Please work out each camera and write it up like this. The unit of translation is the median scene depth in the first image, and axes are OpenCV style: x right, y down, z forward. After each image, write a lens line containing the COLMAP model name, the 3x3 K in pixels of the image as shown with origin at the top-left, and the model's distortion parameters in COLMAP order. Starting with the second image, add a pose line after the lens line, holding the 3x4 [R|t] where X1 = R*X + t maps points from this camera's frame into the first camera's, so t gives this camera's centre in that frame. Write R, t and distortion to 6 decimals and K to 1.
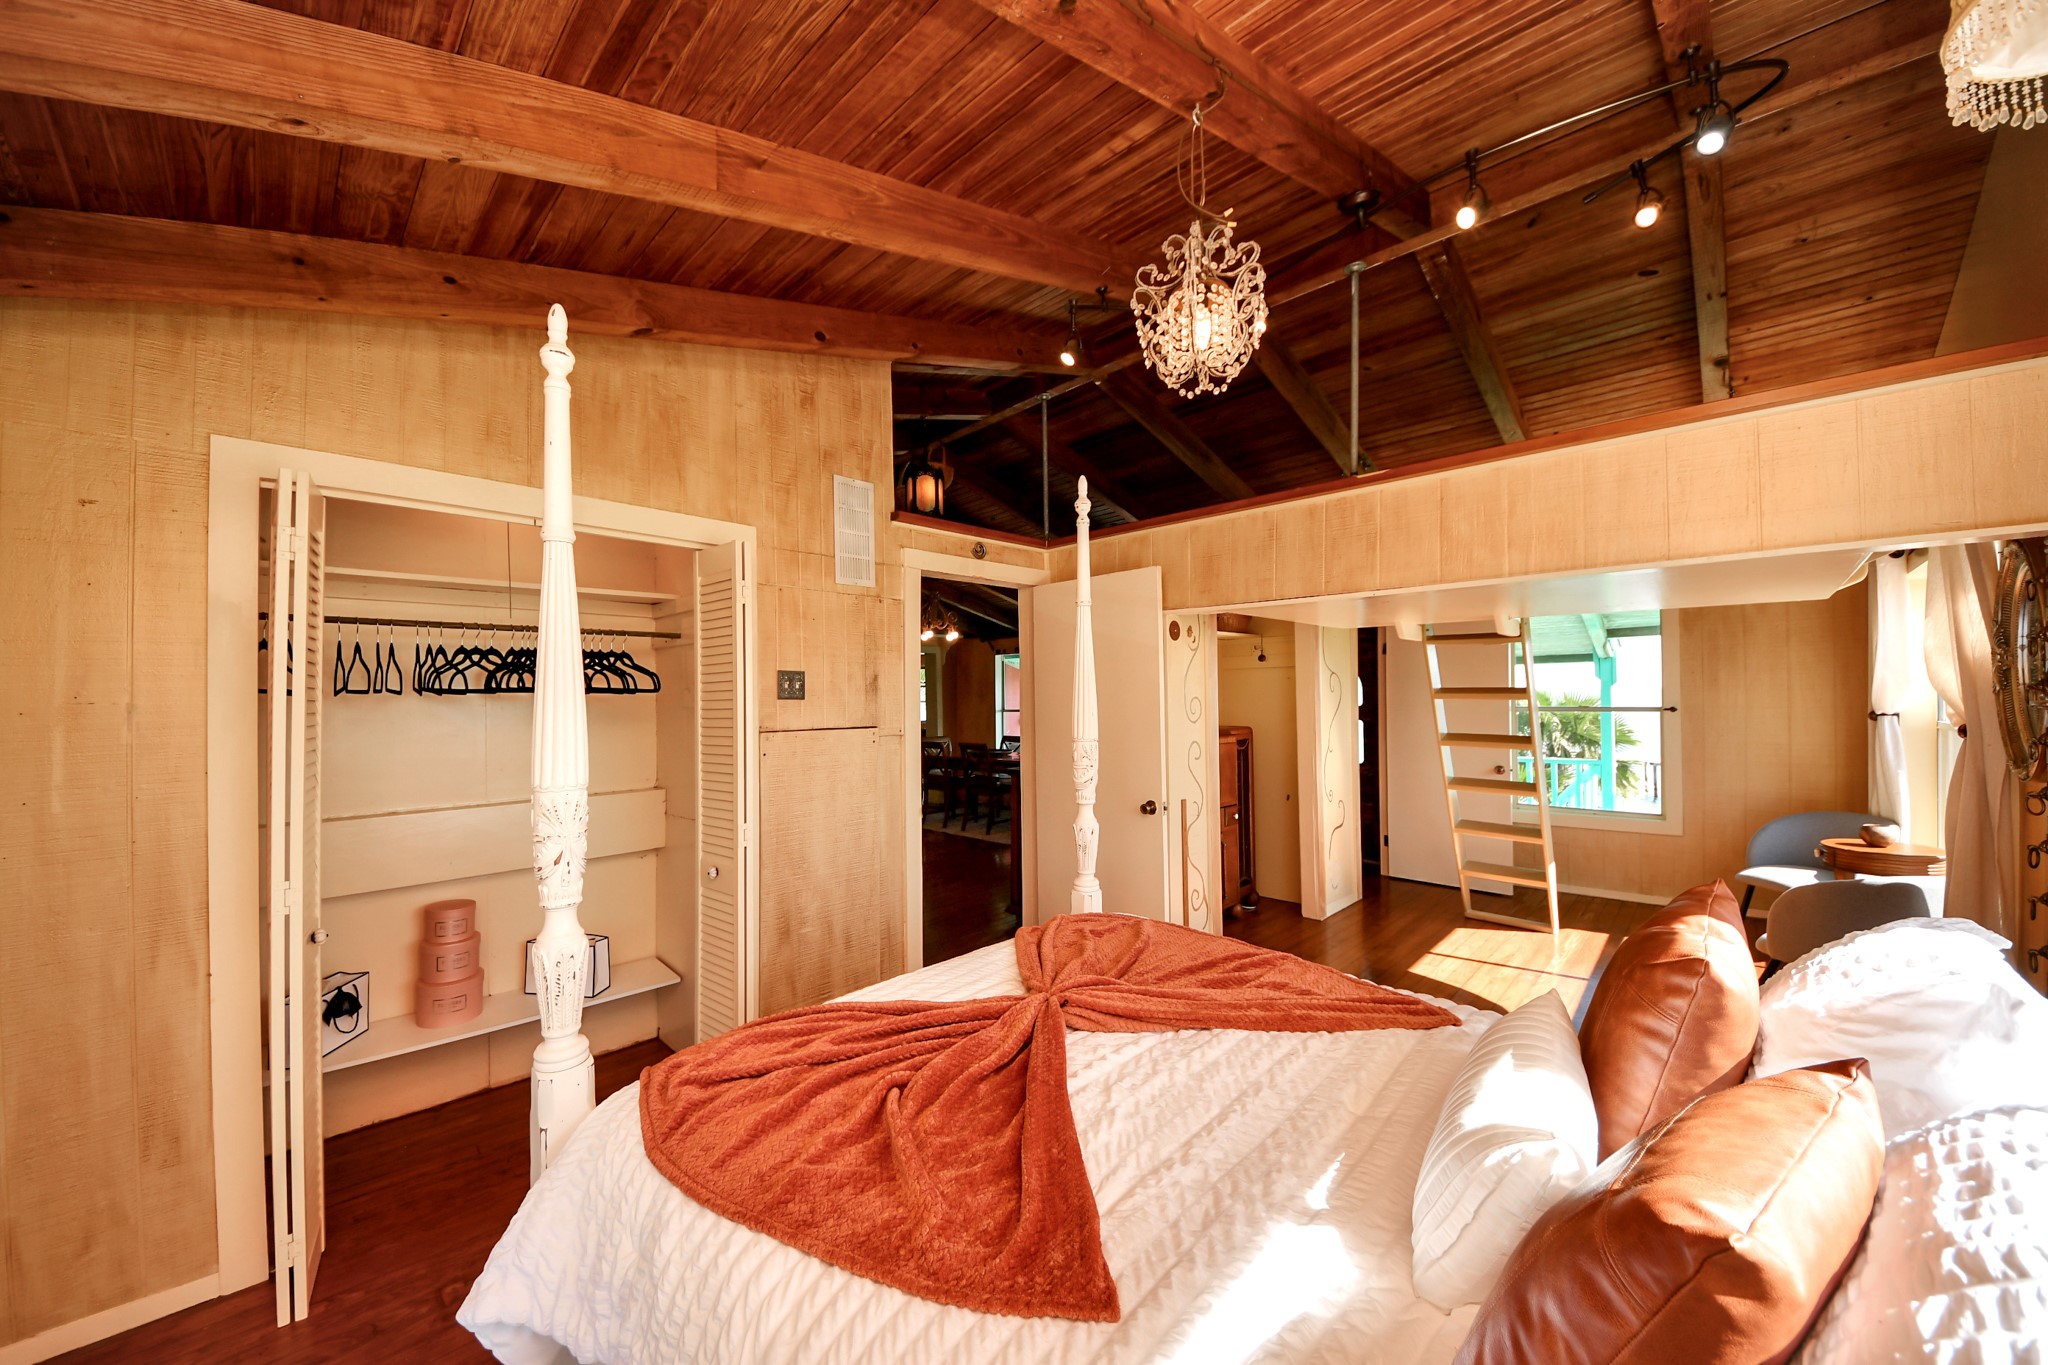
lens RADIAL K [[752.0, 0, 1027.0], [0, 752.0, 685.7], [0, 0, 1]] dist [-0.007435, -0.003364]
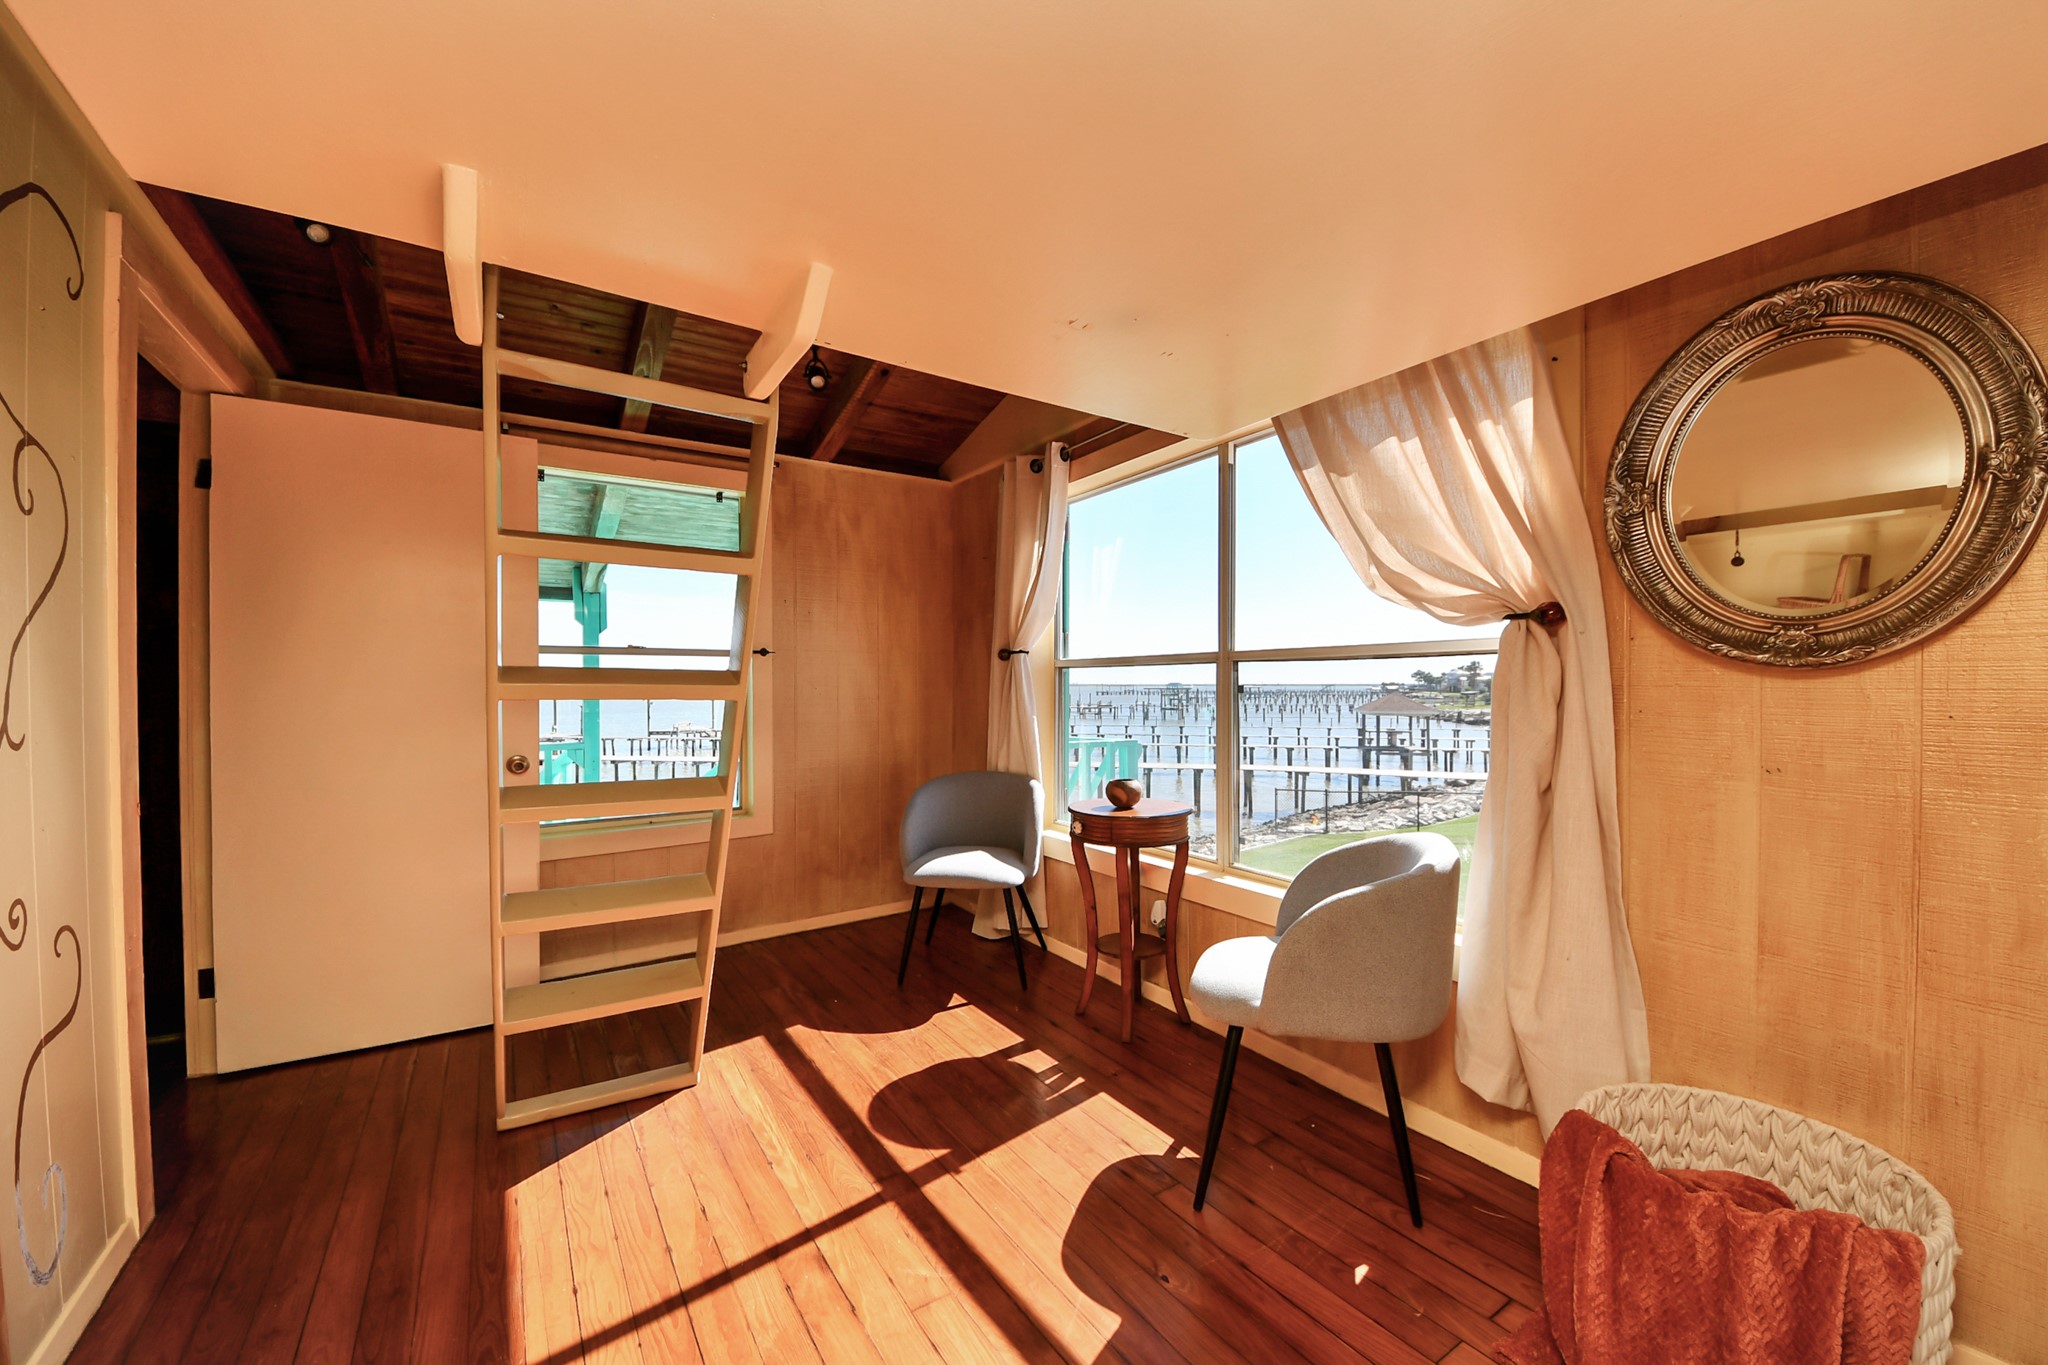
lens RADIAL K [[752.0, 0, 1025.0], [0, 752.0, 688.1], [0, 0, 1]] dist [-0.007435, -0.003364]
pose [[0.212777, -0.001237, 0.977100, 0.243097], [-0.013077, 0.999906, 0.004113, 0.059661], [-0.977013, -0.013653, 0.212740, 0.627886]]
